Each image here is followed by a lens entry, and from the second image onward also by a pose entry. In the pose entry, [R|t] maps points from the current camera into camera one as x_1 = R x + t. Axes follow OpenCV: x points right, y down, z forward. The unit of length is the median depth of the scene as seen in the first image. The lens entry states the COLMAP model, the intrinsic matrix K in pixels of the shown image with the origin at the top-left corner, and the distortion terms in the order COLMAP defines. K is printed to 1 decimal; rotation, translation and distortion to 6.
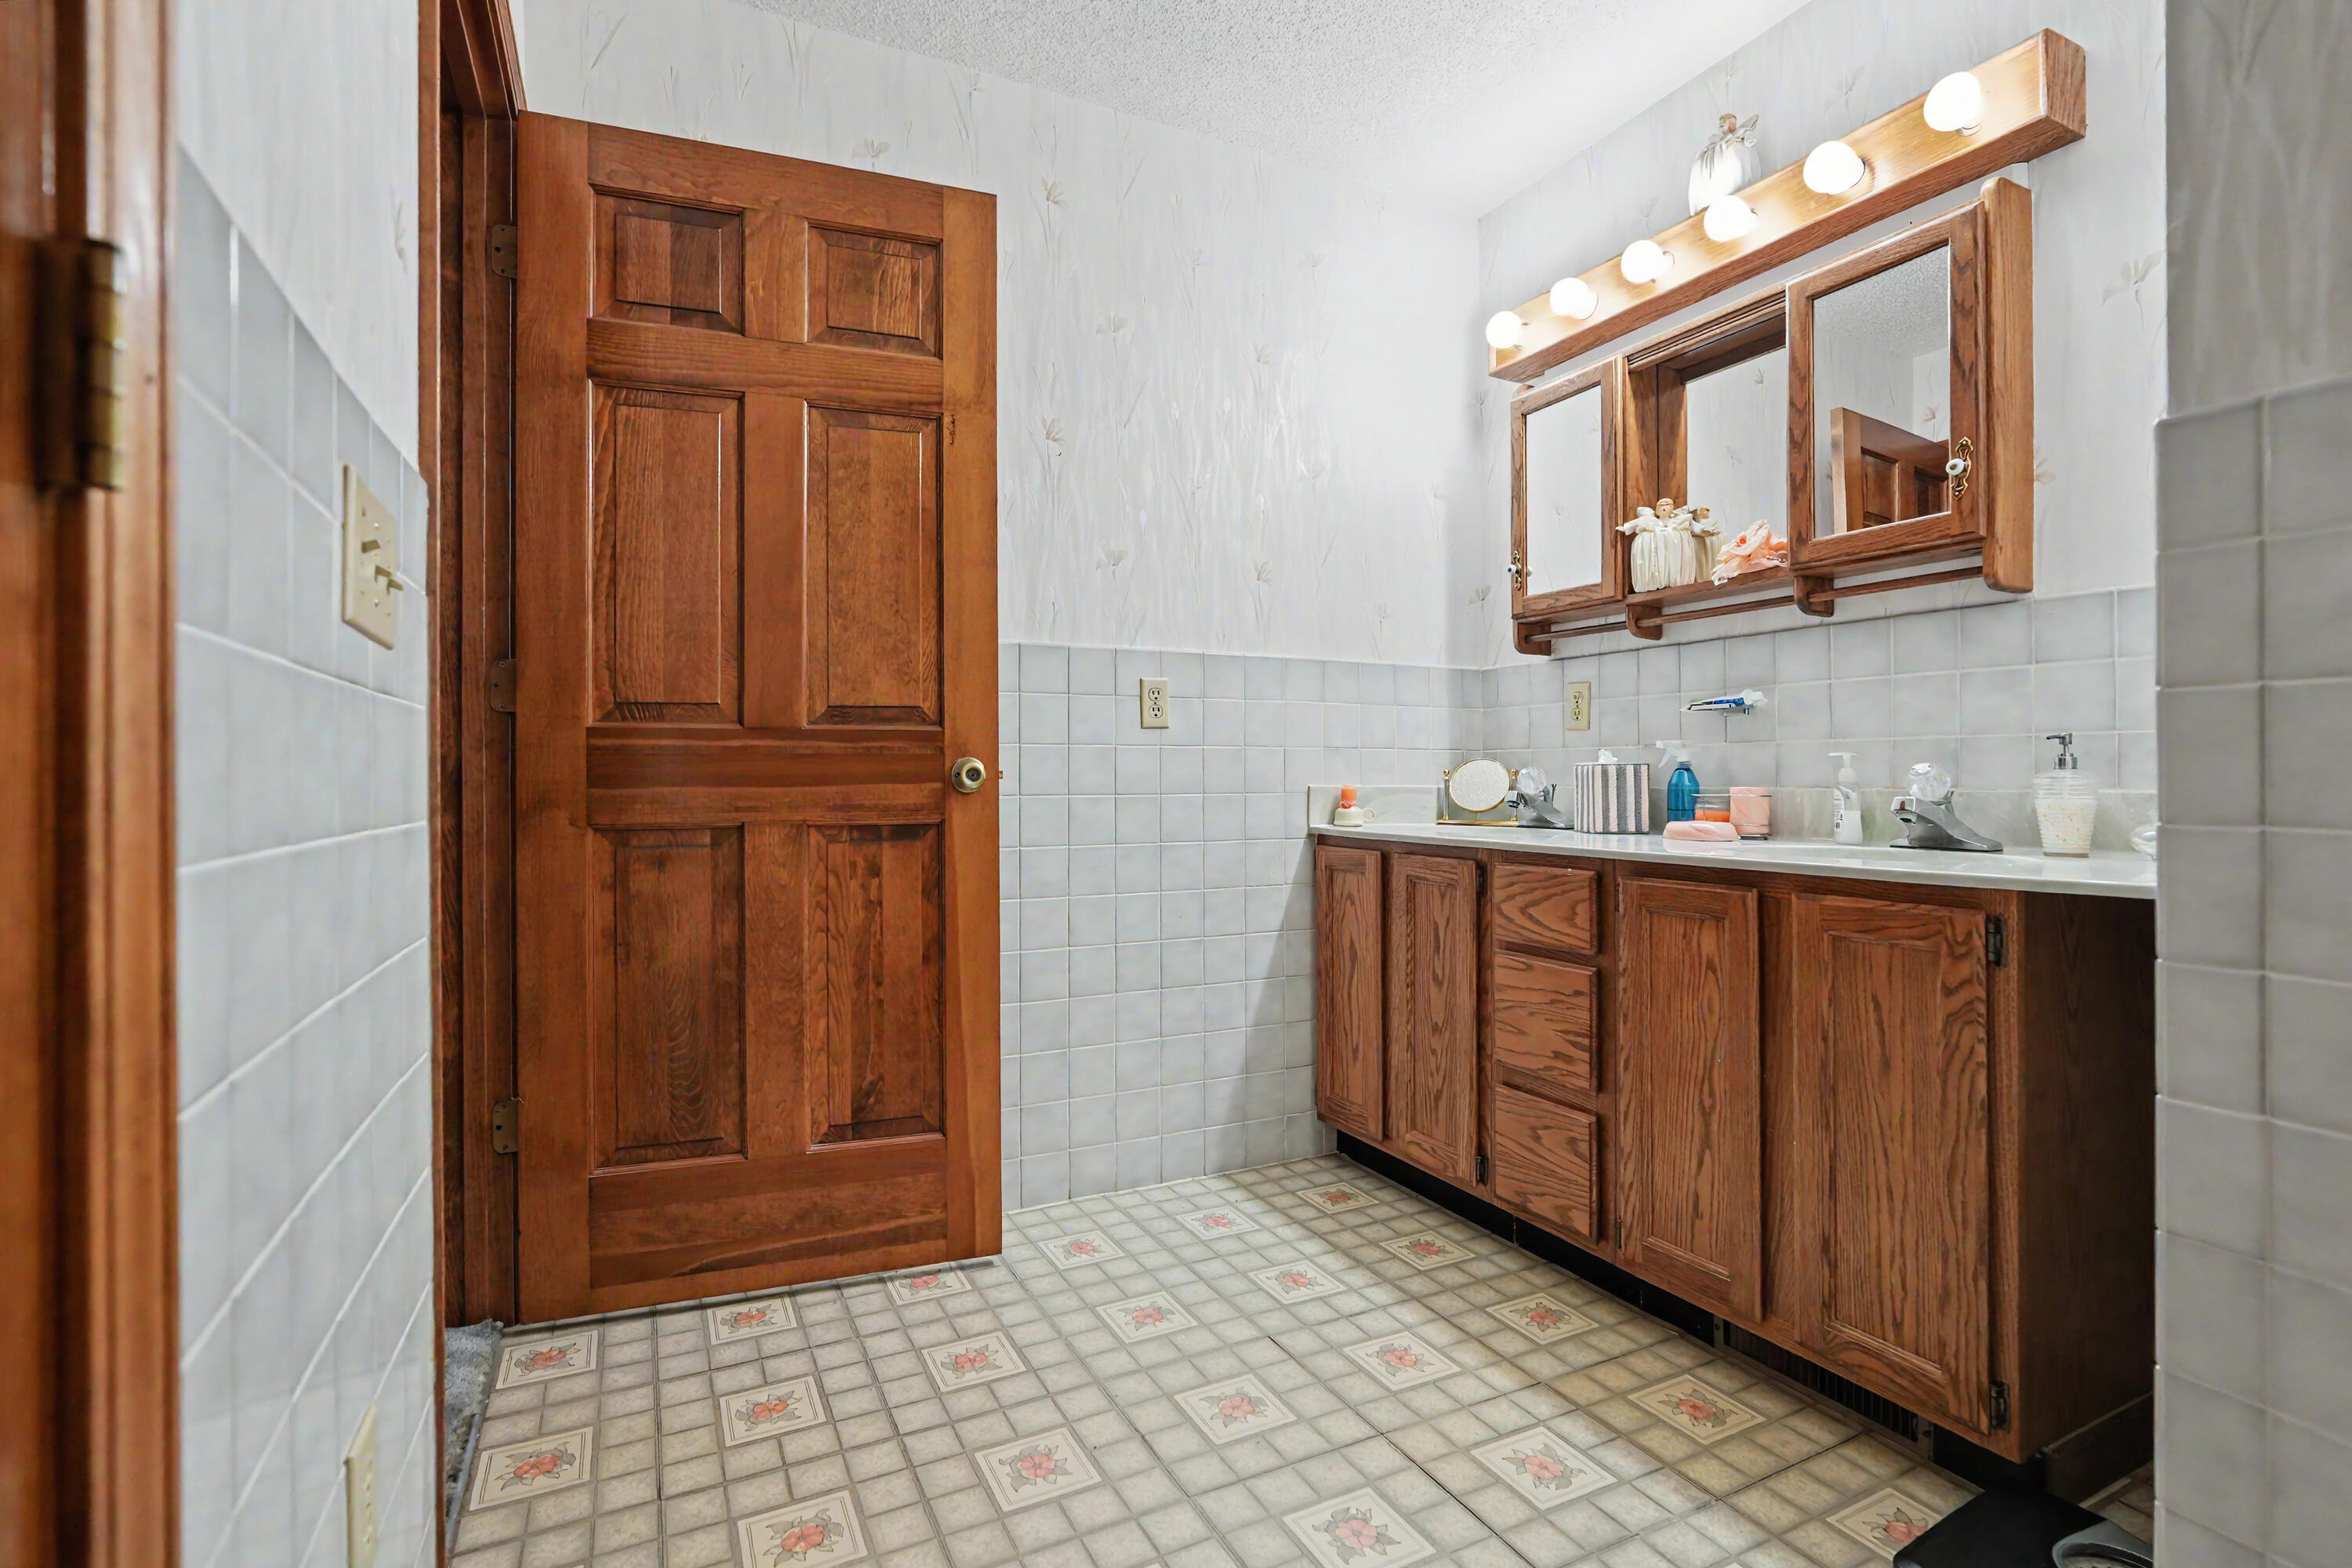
lens RADIAL K [[1065.1, 0, 1176.0], [0, 1065.1, 784.0], [0, 0, 1]] dist [-0.000368, 0.000207]
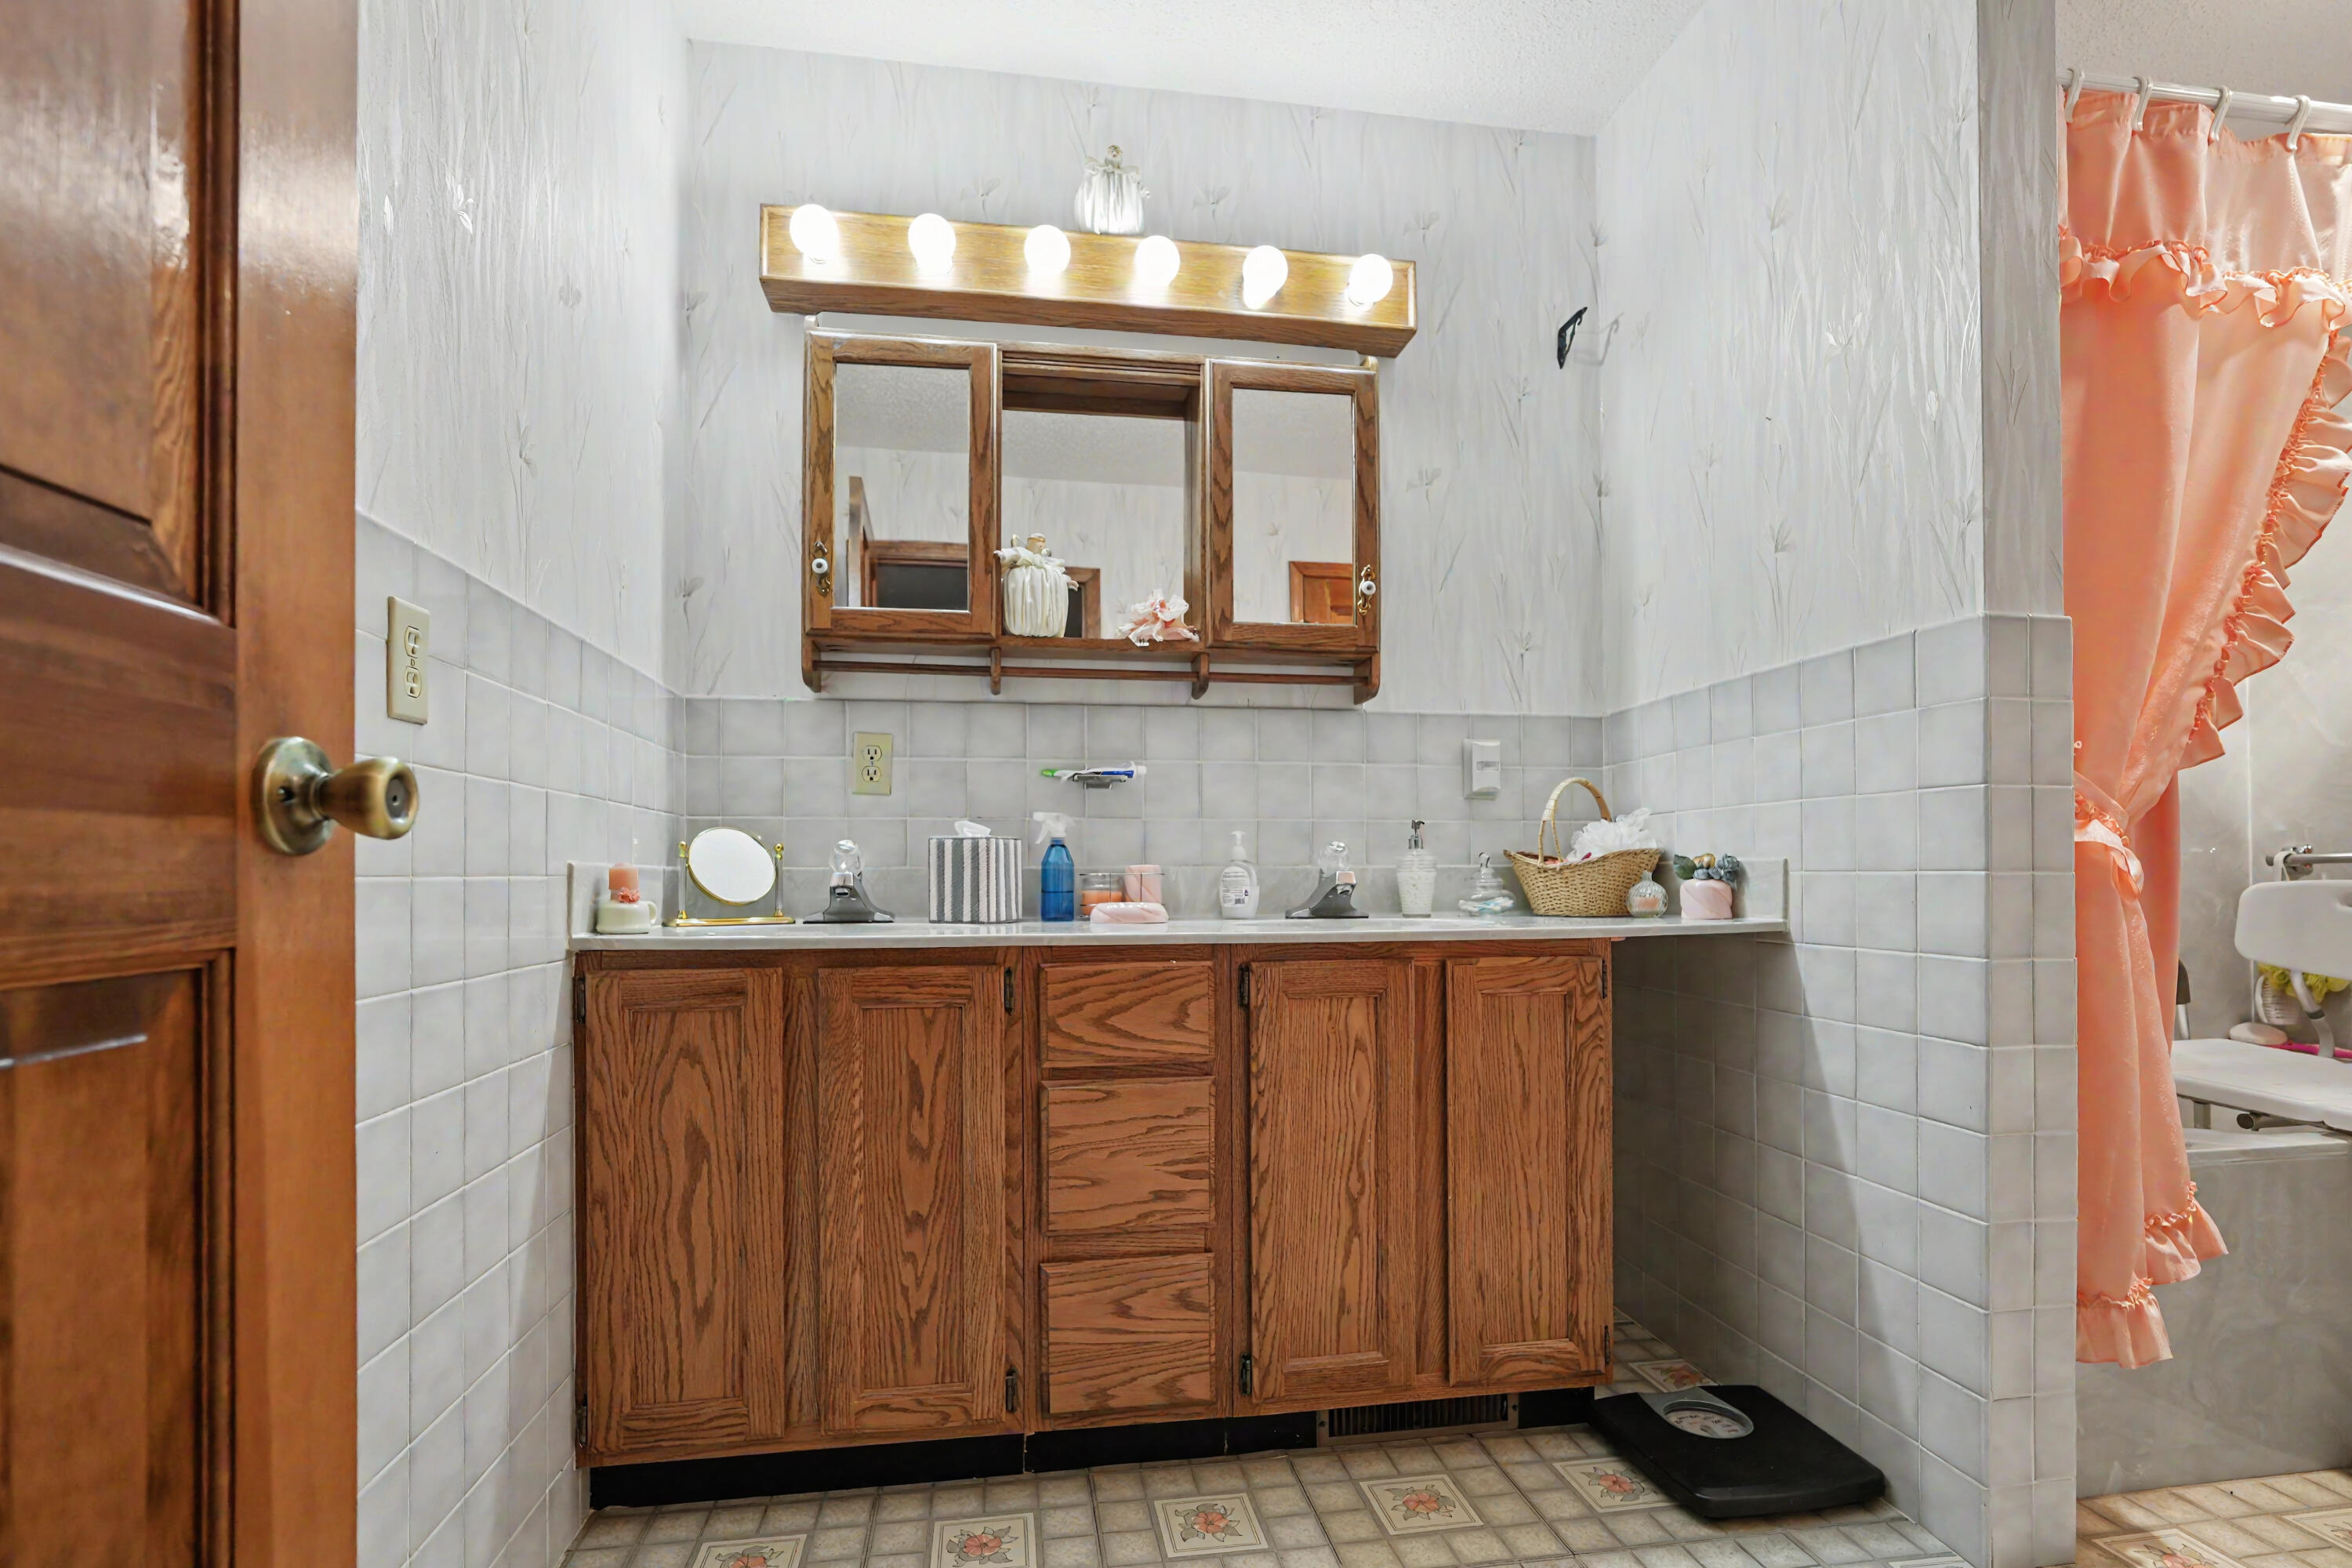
lens RADIAL K [[1132.5, 0, 1163.7], [0, 1132.5, 868.9], [0, 0, 1]] dist [-0.019673, 0.008956]
pose [[0.312300, 0.007283, 0.949956, -0.446749], [0.007820, 0.999917, -0.010237, 0.017915], [-0.949951, 0.010625, 0.312217, 0.723740]]
